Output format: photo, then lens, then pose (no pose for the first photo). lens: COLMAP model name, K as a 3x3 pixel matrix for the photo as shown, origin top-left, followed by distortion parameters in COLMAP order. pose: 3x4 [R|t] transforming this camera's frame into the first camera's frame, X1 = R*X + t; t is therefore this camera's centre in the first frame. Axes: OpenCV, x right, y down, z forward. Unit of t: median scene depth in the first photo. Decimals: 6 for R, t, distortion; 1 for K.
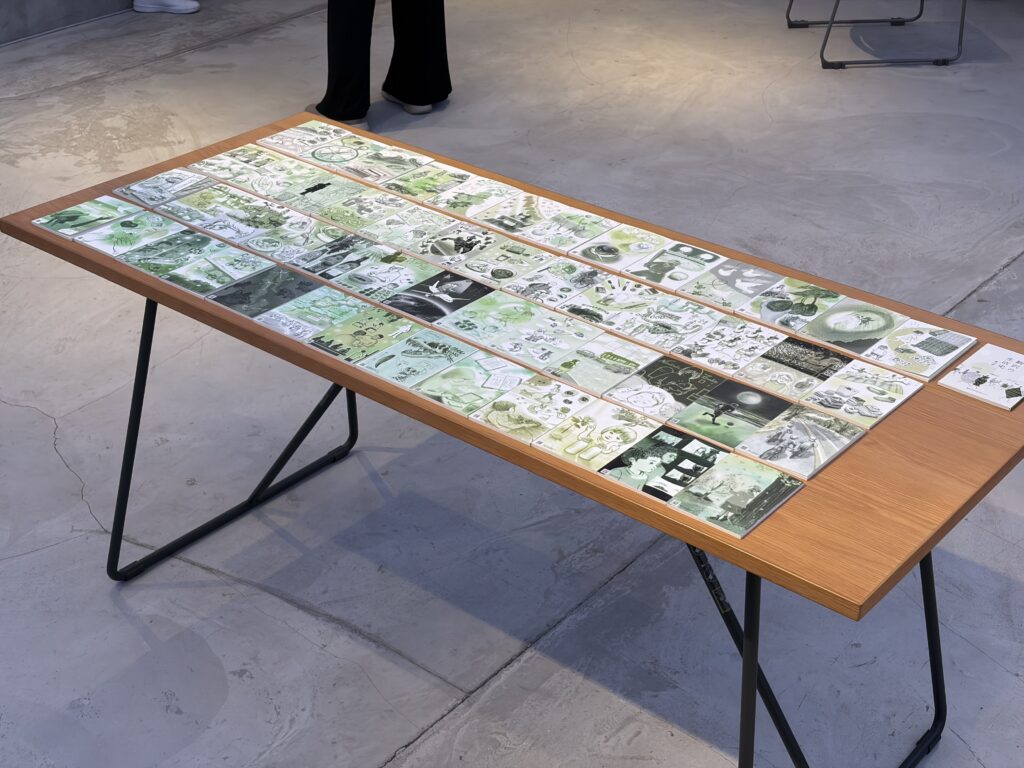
lens RADIAL K [[1533.5, 0, 512.0], [0, 1533.5, 384.0], [0, 0, 1]] dist [0.268138, -1.197259]
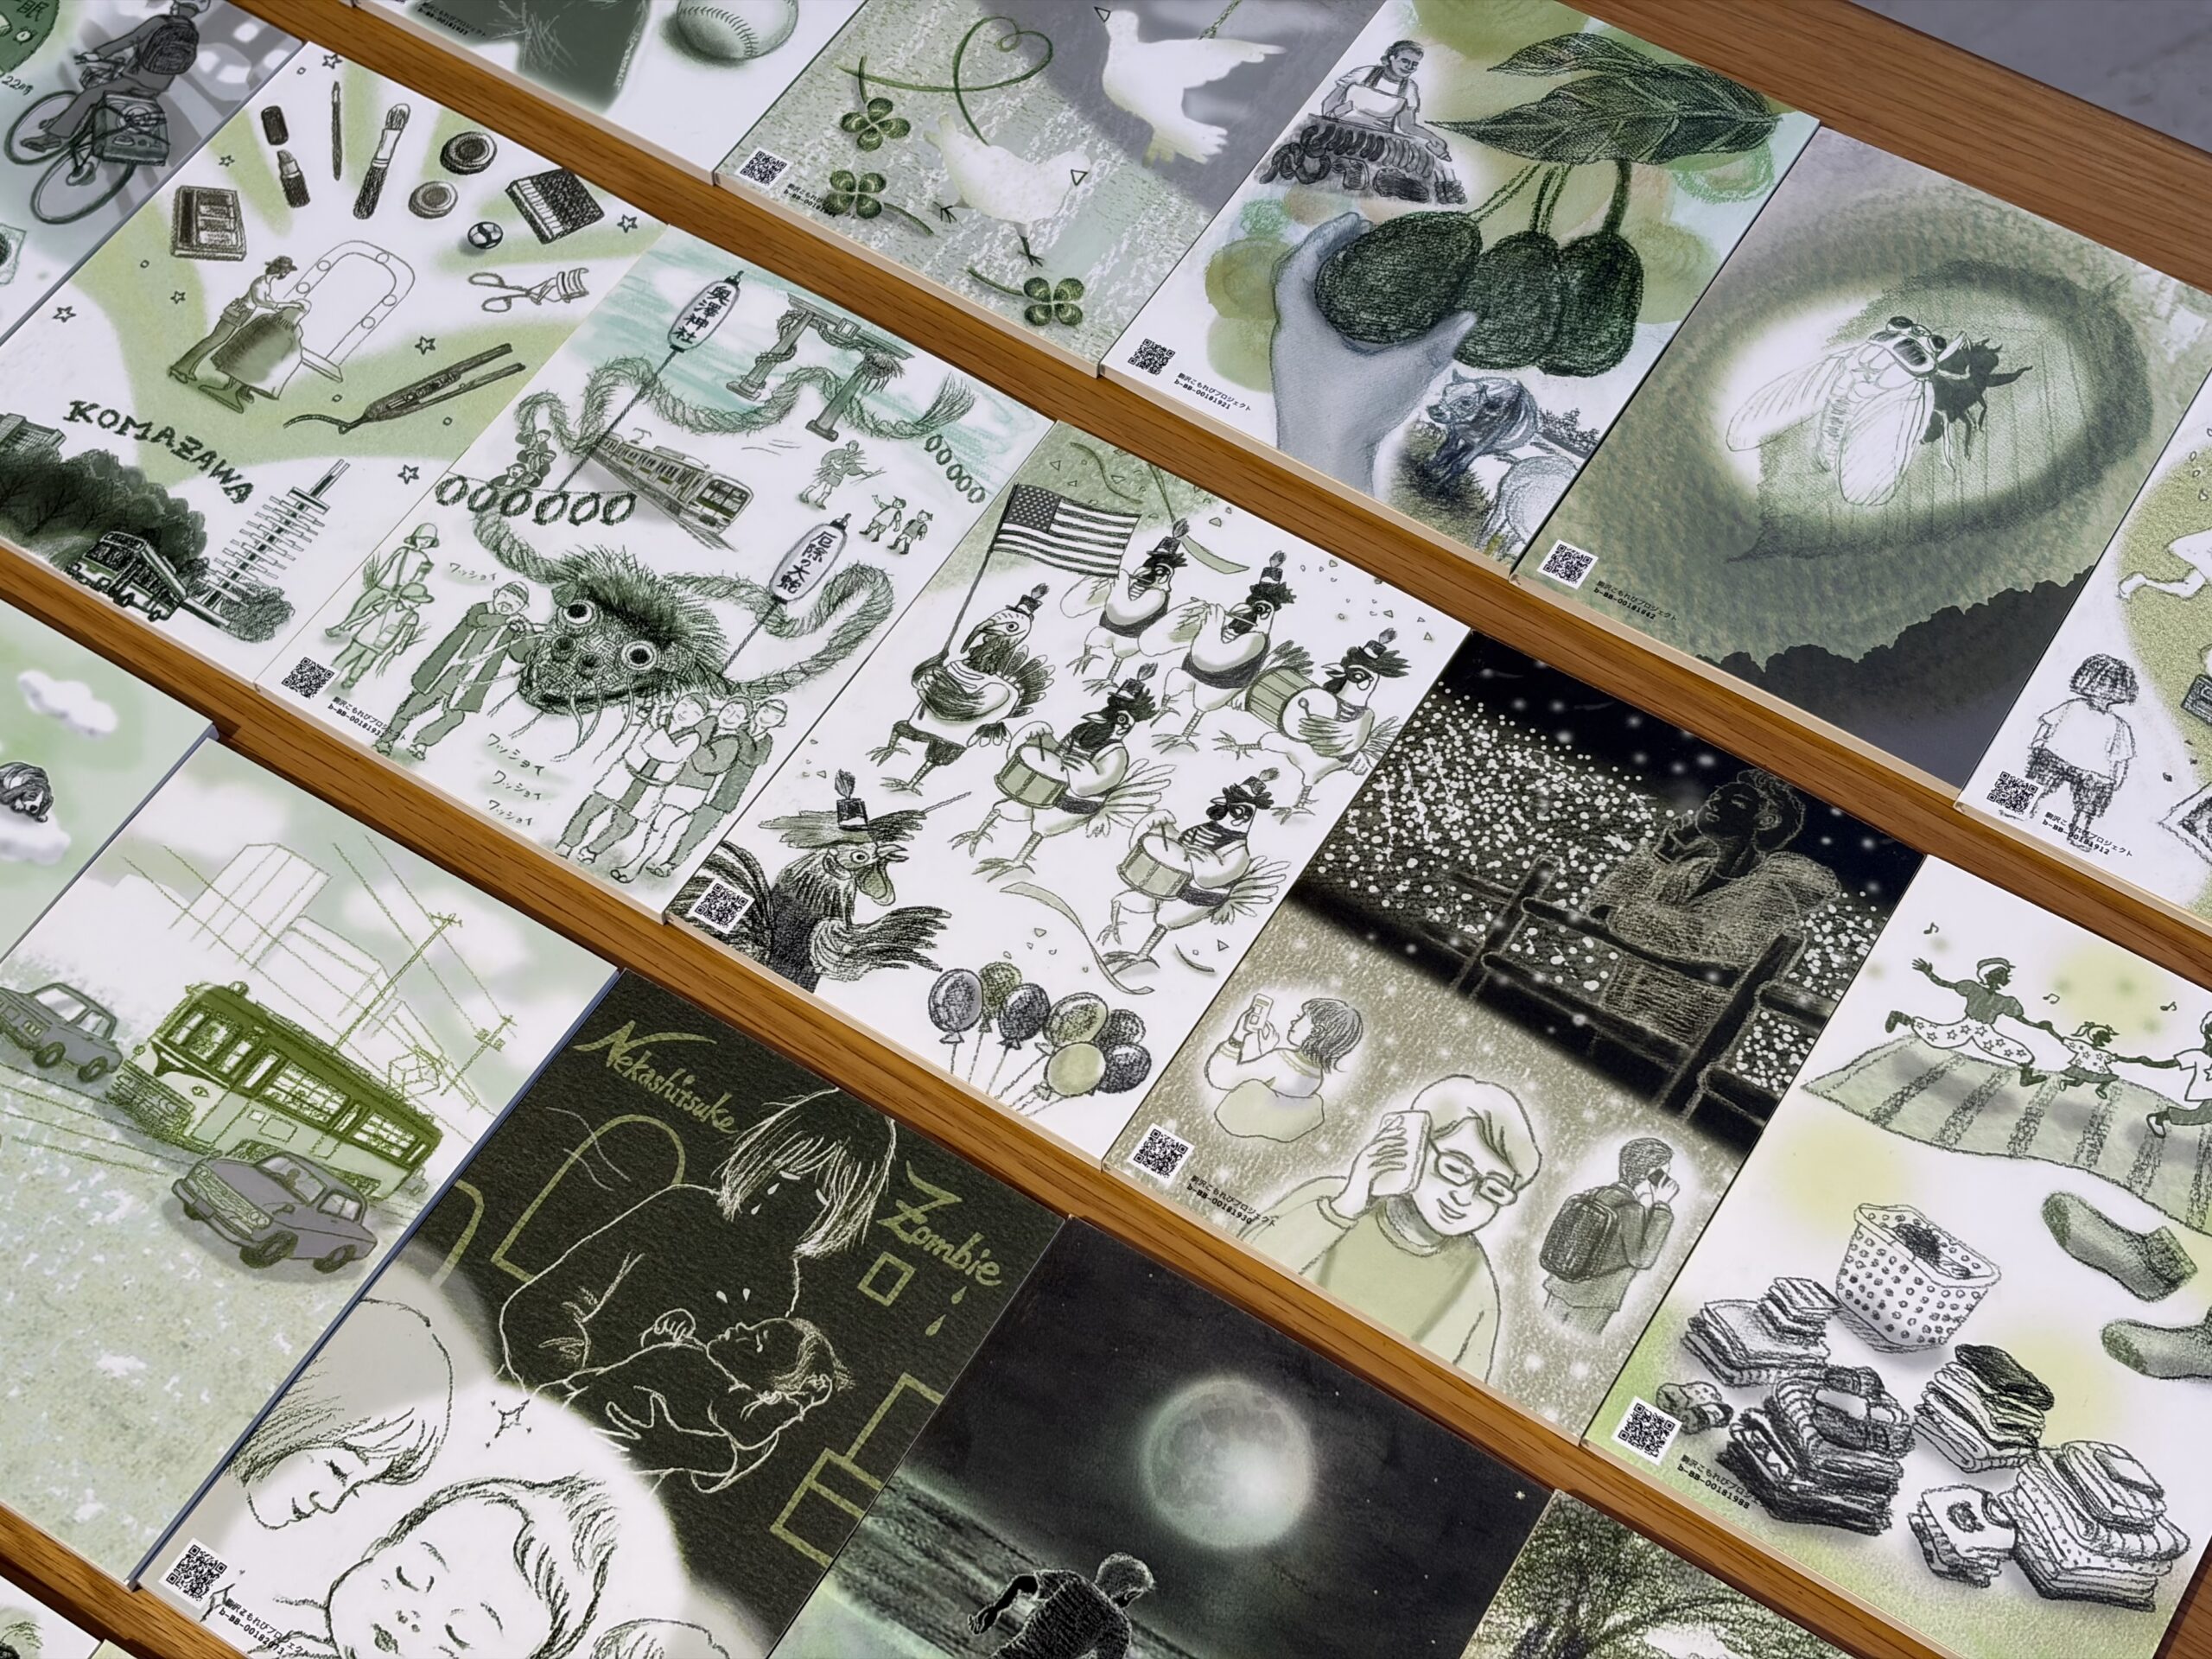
lens RADIAL K [[3312.6, 0, 1106.0], [0, 3312.6, 829.5], [0, 0, 1]] dist [0.268138, -1.197259]
pose [[0.990643, -0.120849, 0.063417, 0.121872], [0.073742, 0.864971, 0.496374, -0.173721], [-0.114840, -0.487053, 0.865789, 0.717724]]
